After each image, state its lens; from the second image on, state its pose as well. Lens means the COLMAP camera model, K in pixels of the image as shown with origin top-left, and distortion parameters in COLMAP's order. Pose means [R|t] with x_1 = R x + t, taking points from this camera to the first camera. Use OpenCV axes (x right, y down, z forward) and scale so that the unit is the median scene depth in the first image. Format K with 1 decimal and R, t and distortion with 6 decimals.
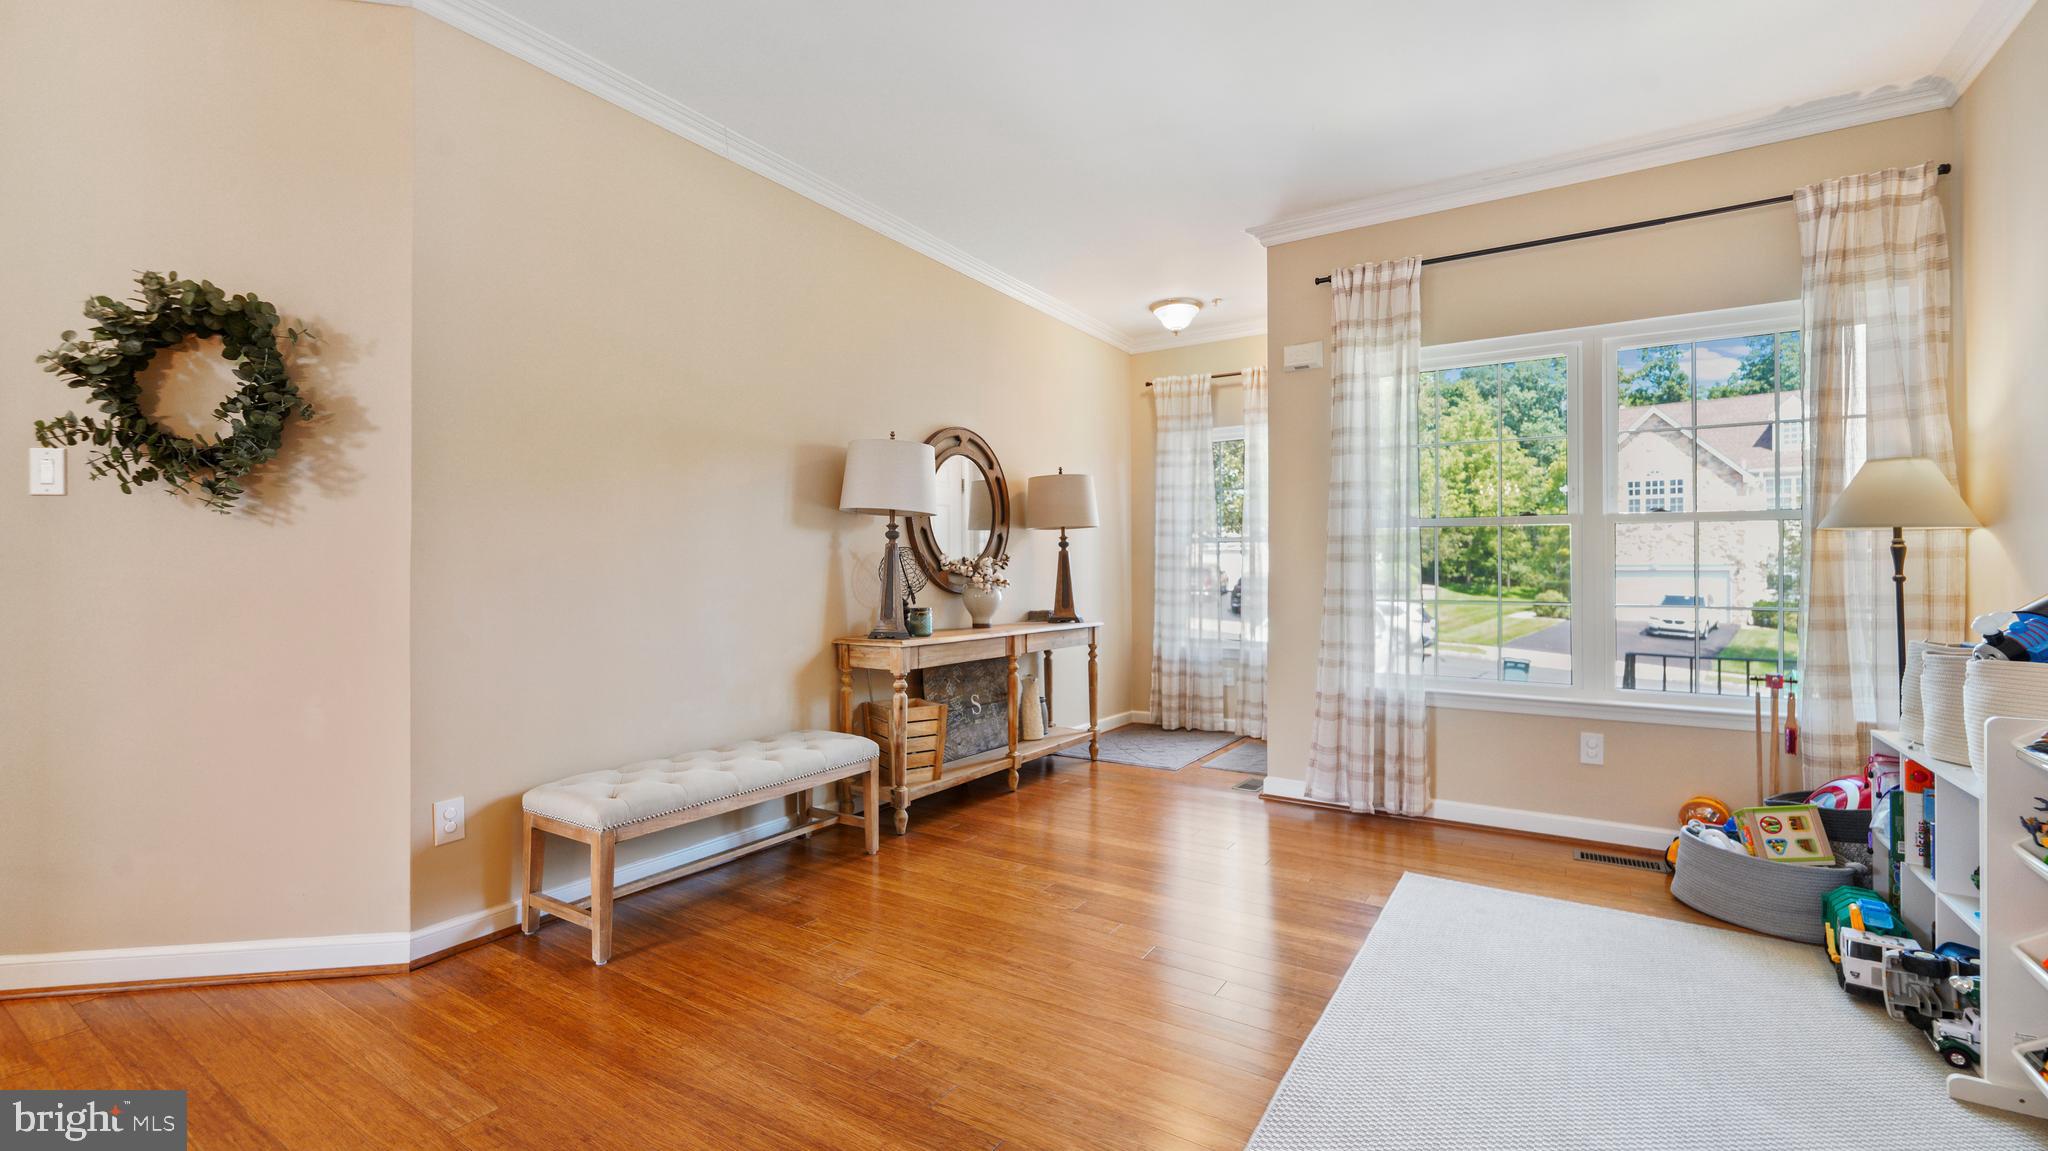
lens RADIAL K [[878.7, 0, 975.2], [0, 878.7, 577.5], [0, 0, 1]] dist [-0.006276, 0.000308]
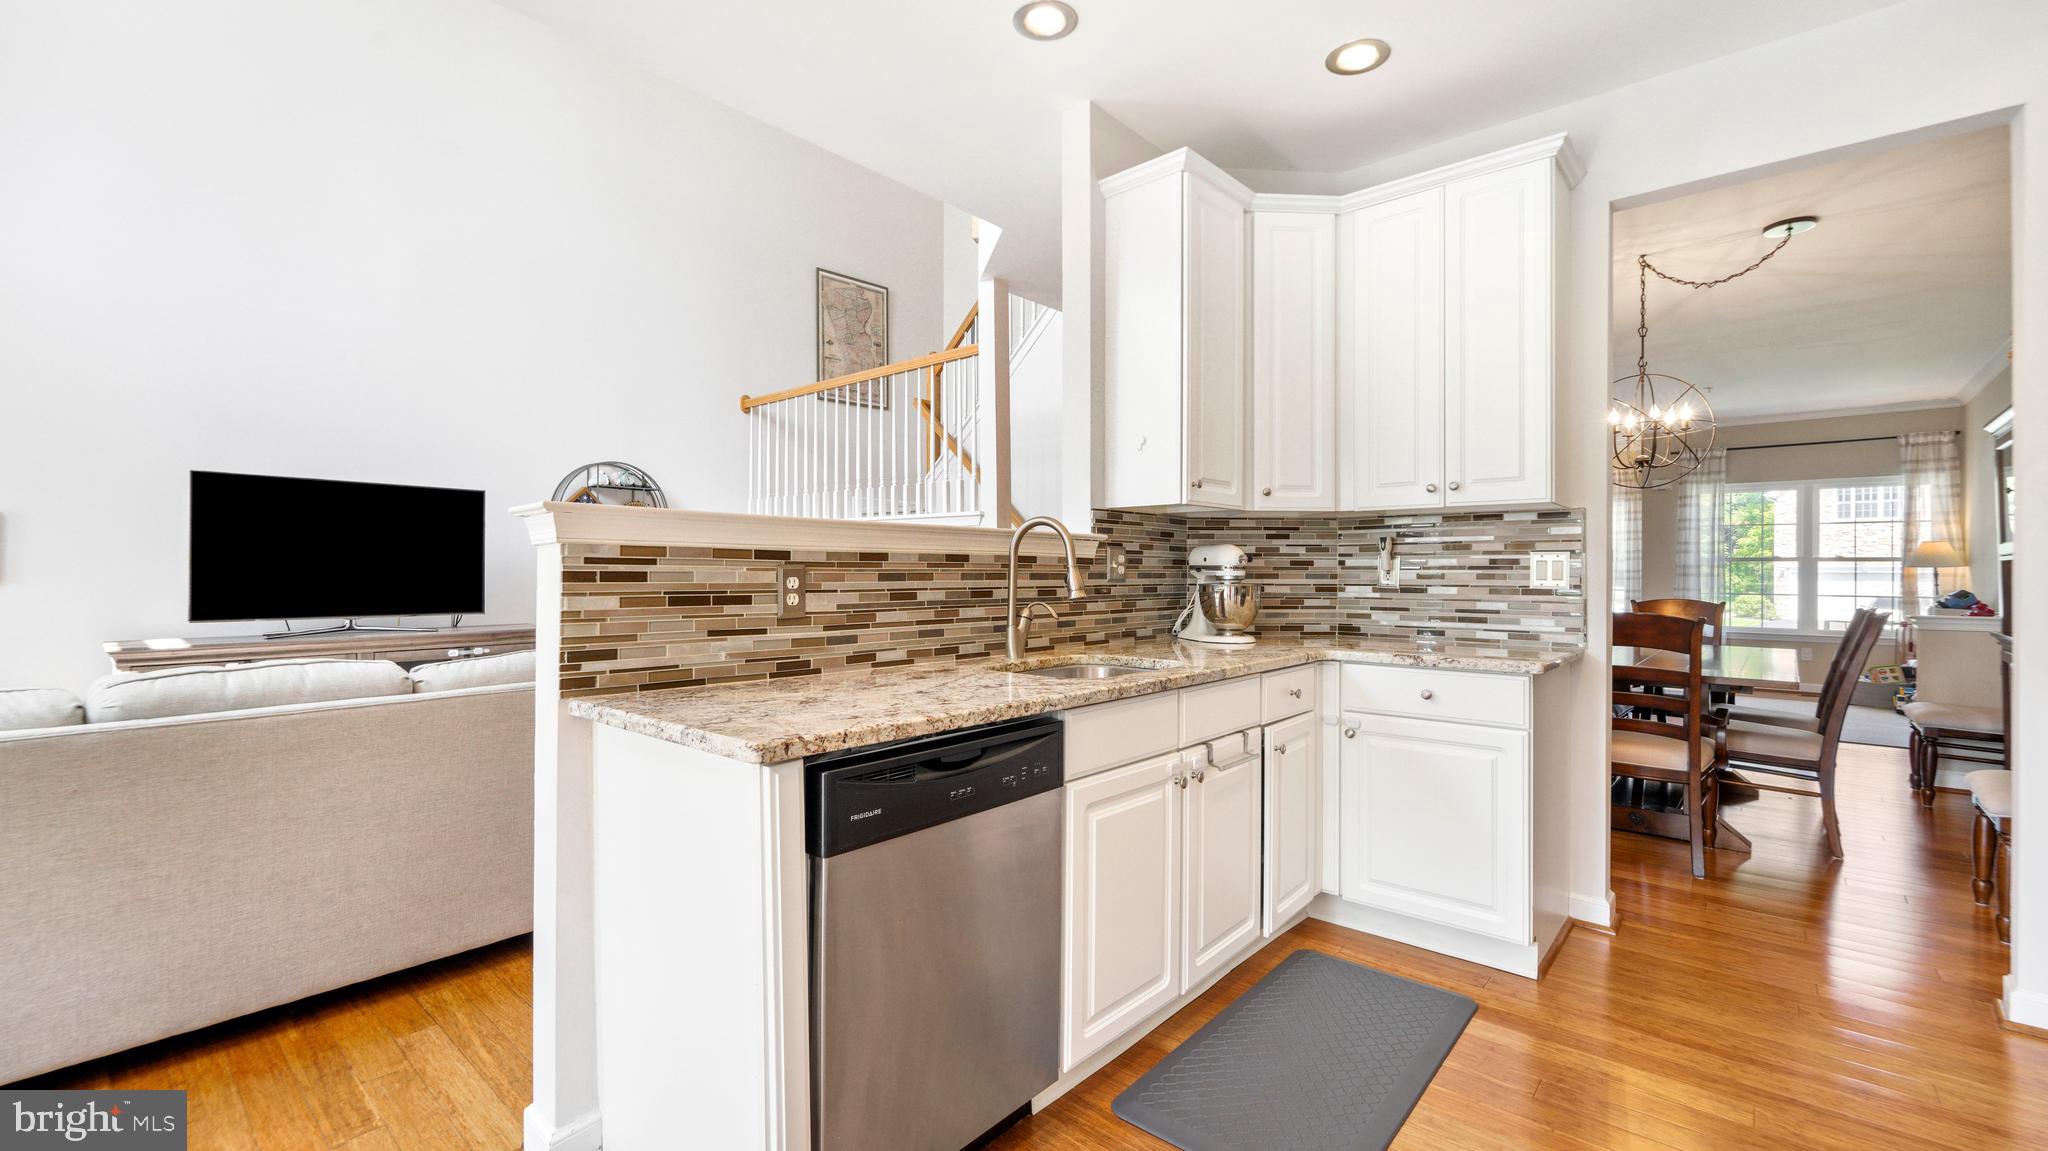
lens RADIAL K [[827.1, 0, 1024.0], [0, 827.1, 575.5], [0, 0, 1]] dist [0.001814, 0.000426]
pose [[0.991213, 0.004007, -0.132216, -1.042245], [-0.004250, 0.999990, -0.001556, -0.009211], [0.132209, 0.002104, 0.991220, -1.424190]]
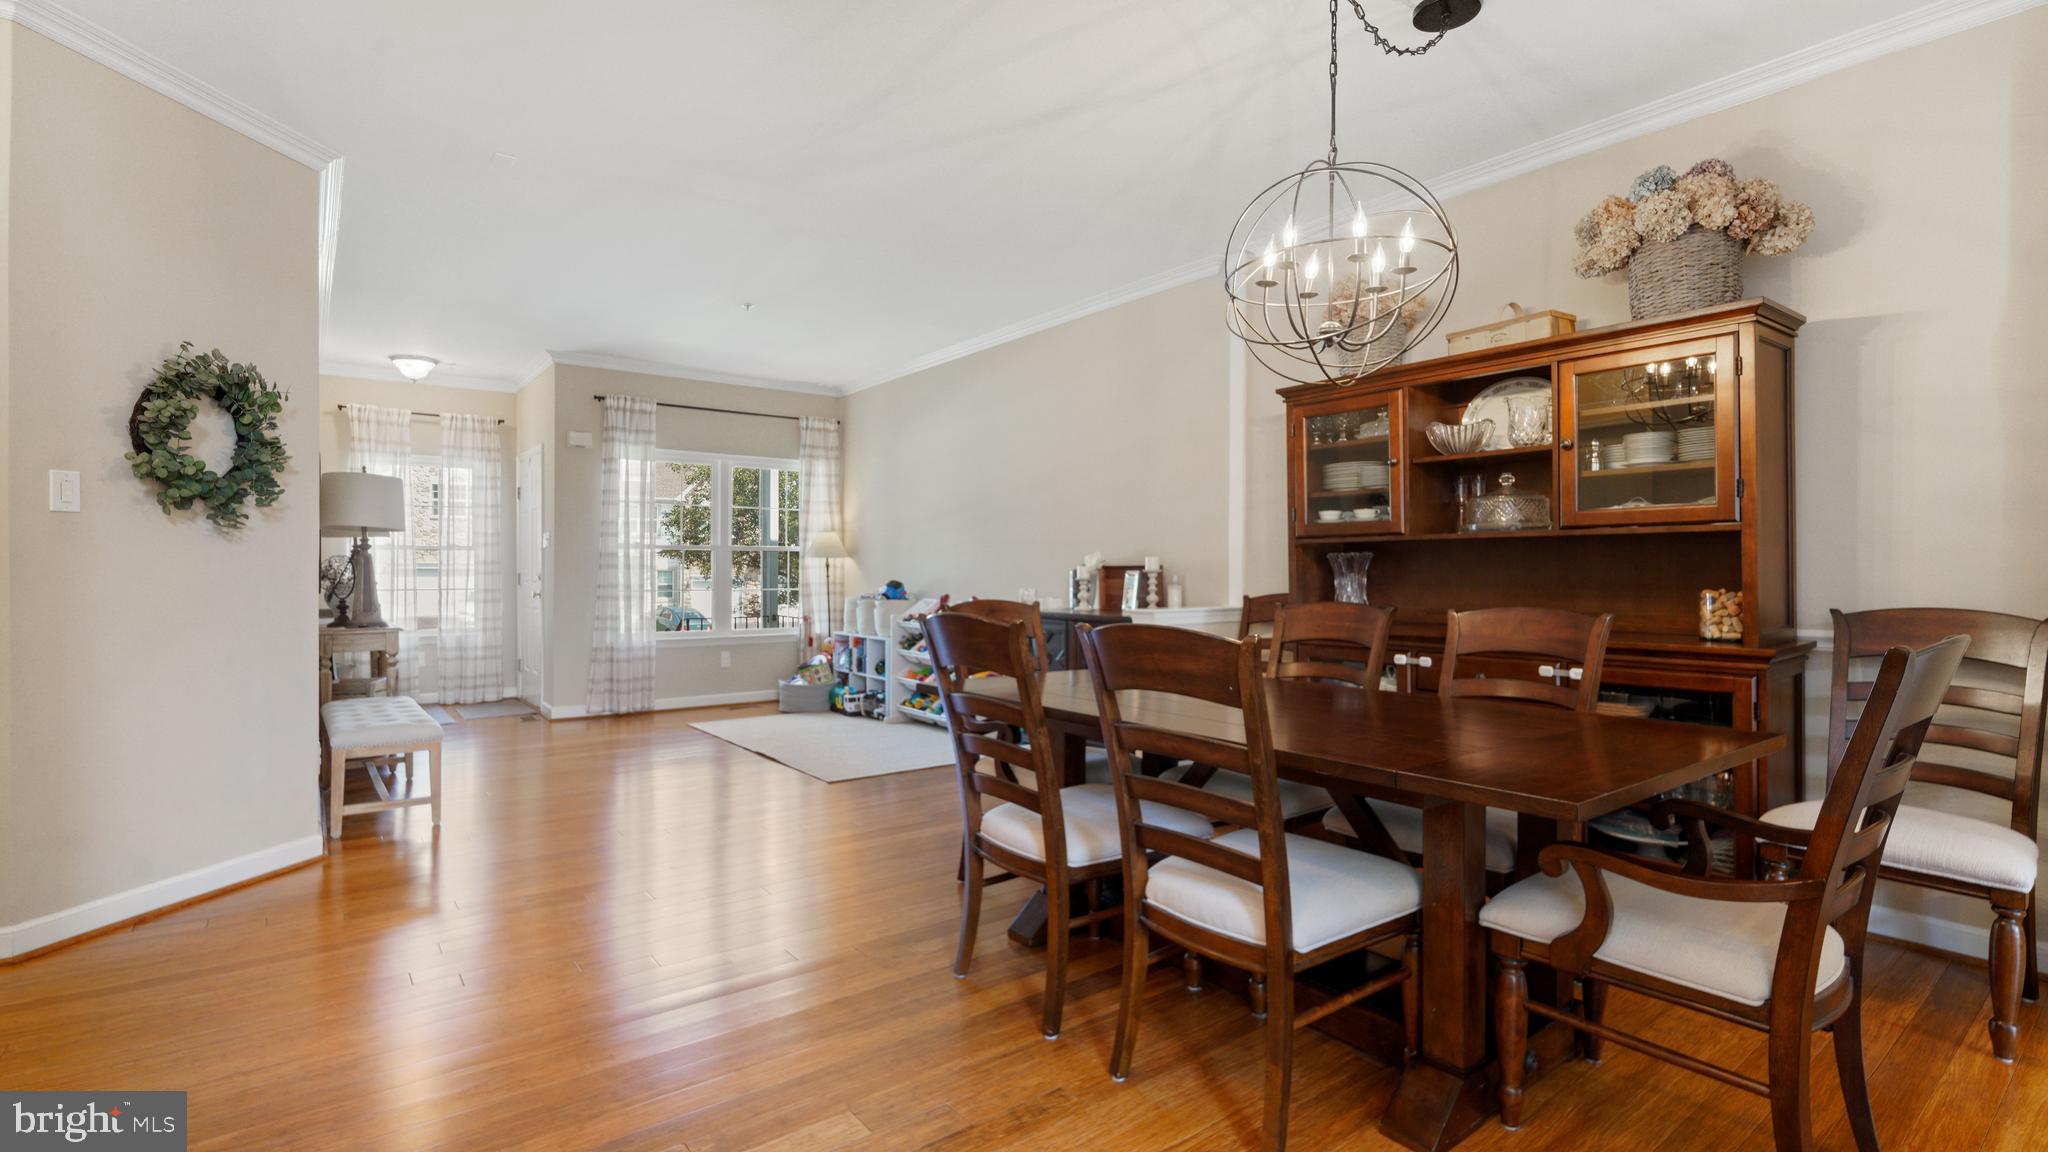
lens RADIAL K [[931.7, 0, 1024.0], [0, 931.7, 576.0], [0, 0, 1]] dist [-0.034598, 0.000039]
pose [[0.312972, -0.004835, 0.949750, -1.052439], [0.006079, 0.999977, 0.003088, -0.003518], [-0.949743, 0.004807, 0.312994, -0.316346]]
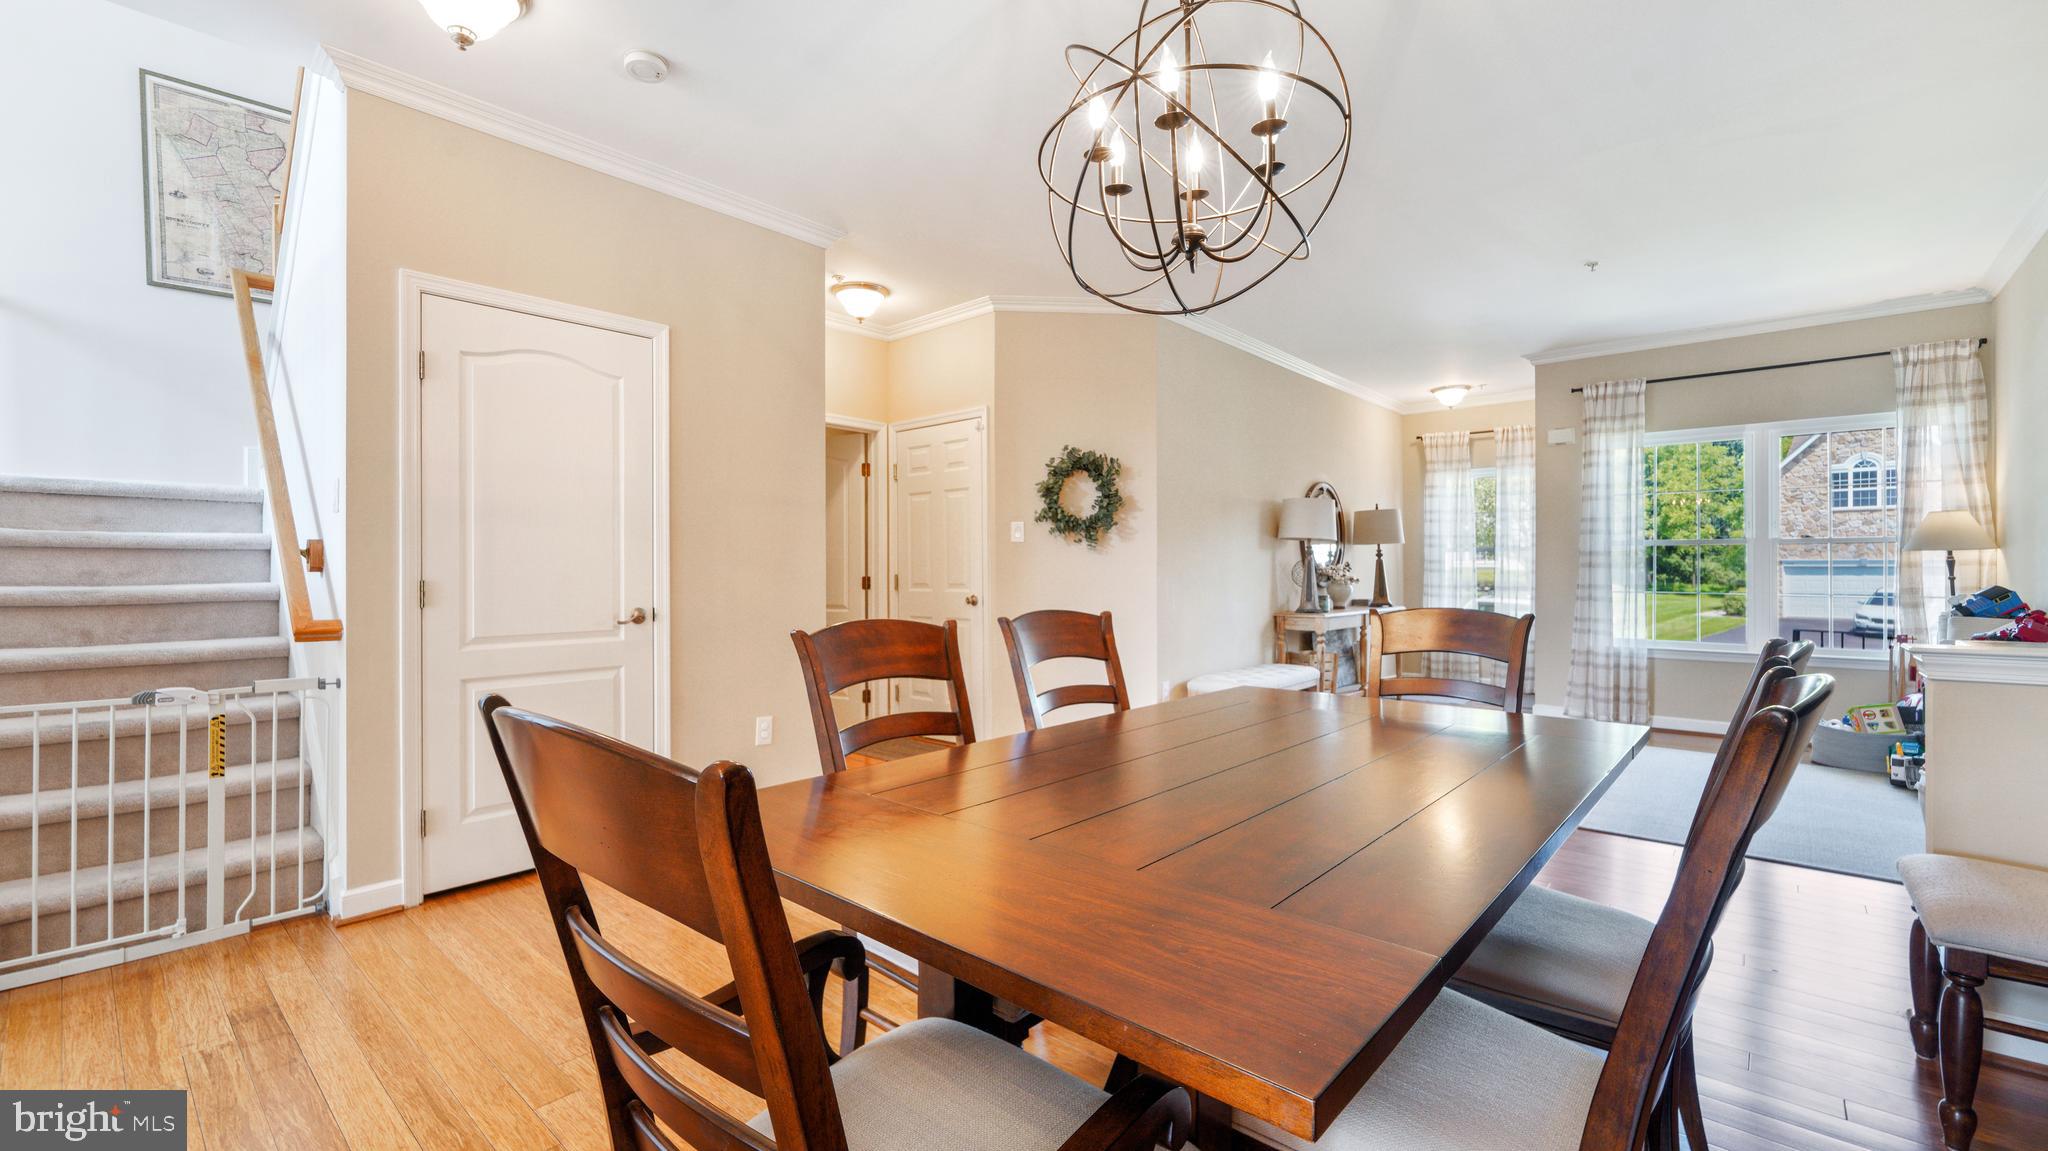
lens RADIAL K [[842.6, 0, 1024.0], [0, 842.6, 575.5], [0, 0, 1]] dist [-0.001218, 0.000039]
pose [[0.992039, -0.000741, -0.125926, -0.423188], [0.000761, 1.000000, 0.000110, -0.004015], [0.125926, -0.000205, 0.992040, -0.668607]]
